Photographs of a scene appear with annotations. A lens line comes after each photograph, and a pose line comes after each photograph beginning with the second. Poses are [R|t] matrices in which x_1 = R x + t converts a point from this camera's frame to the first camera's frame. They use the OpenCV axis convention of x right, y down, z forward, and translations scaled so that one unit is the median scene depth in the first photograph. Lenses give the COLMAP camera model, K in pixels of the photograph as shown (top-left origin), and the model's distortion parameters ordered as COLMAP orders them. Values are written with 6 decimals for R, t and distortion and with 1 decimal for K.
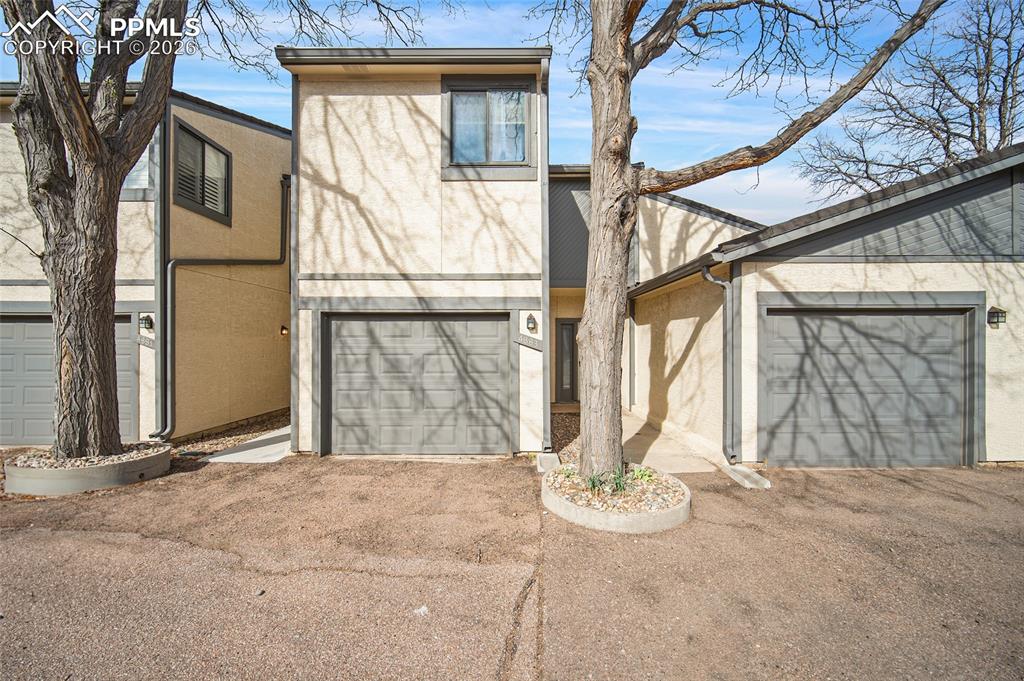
lens RADIAL K [[410.5, 0, 512.5], [0, 410.5, 341.9], [0, 0, 1]] dist [-0.001223, 0.000037]
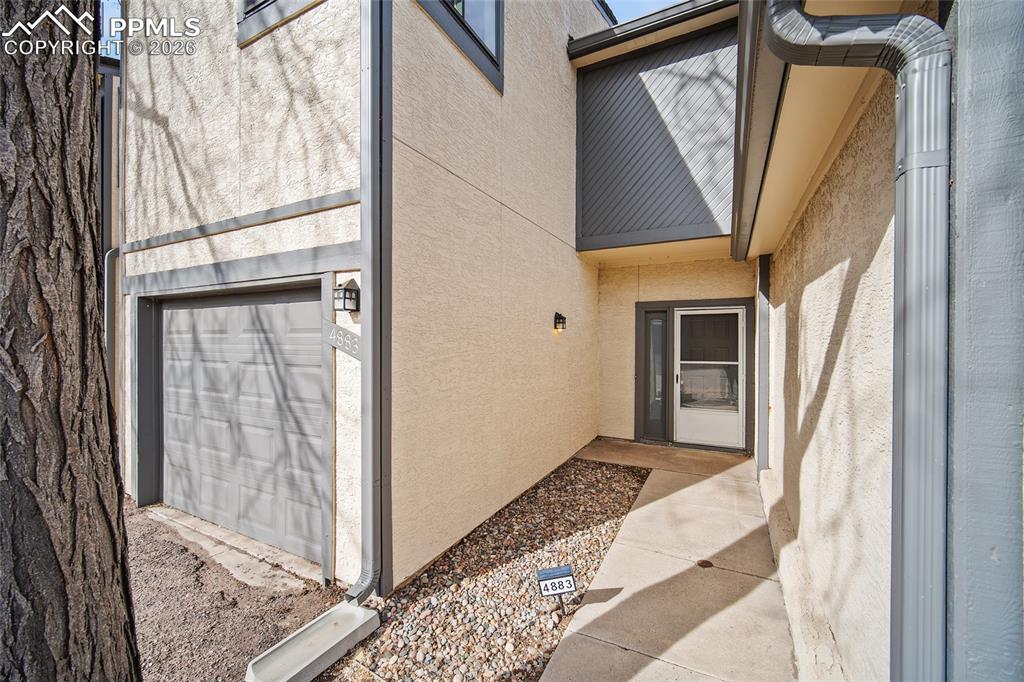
lens RADIAL K [[412.6, 0, 511.7], [0, 412.6, 339.9], [0, 0, 1]] dist [-0.001667, -0.000077]
pose [[0.886595, 0.000696, -0.462545, 0.403378], [-0.001225, 0.999999, -0.000844, -0.002766], [0.462544, 0.001315, 0.886595, 0.676839]]
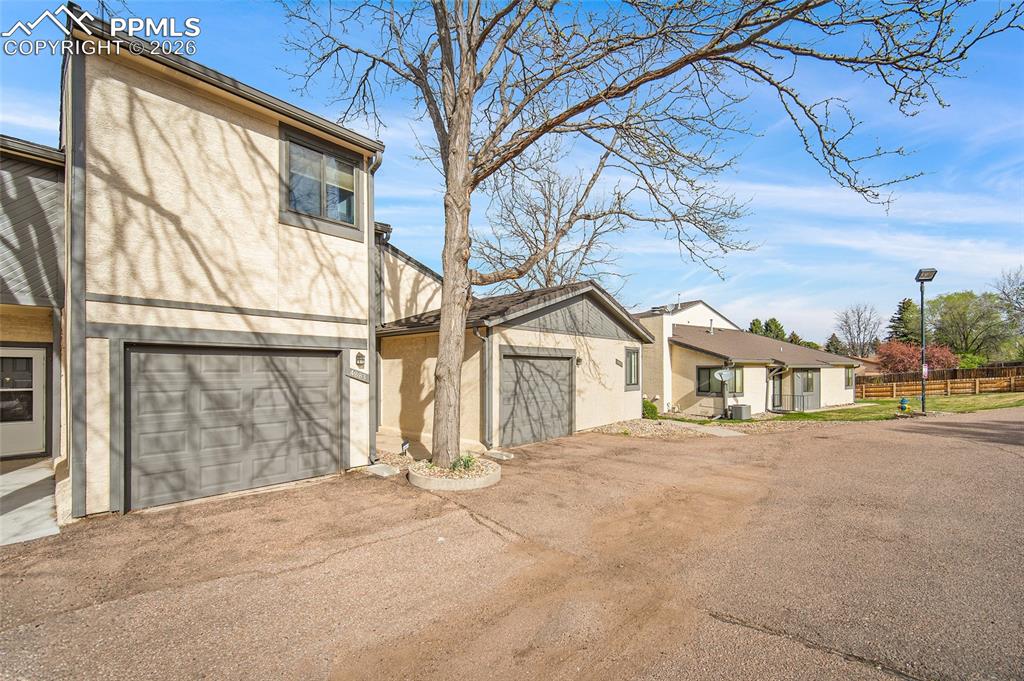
lens RADIAL K [[427.3, 0, 512.1], [0, 427.3, 370.2], [0, 0, 1]] dist [-0.000511, -0.000024]
pose [[0.667134, 0.000411, 0.744937, -0.587847], [-0.002244, 0.999996, 0.001459, -0.019326], [-0.744934, -0.002645, 0.667133, -0.172421]]
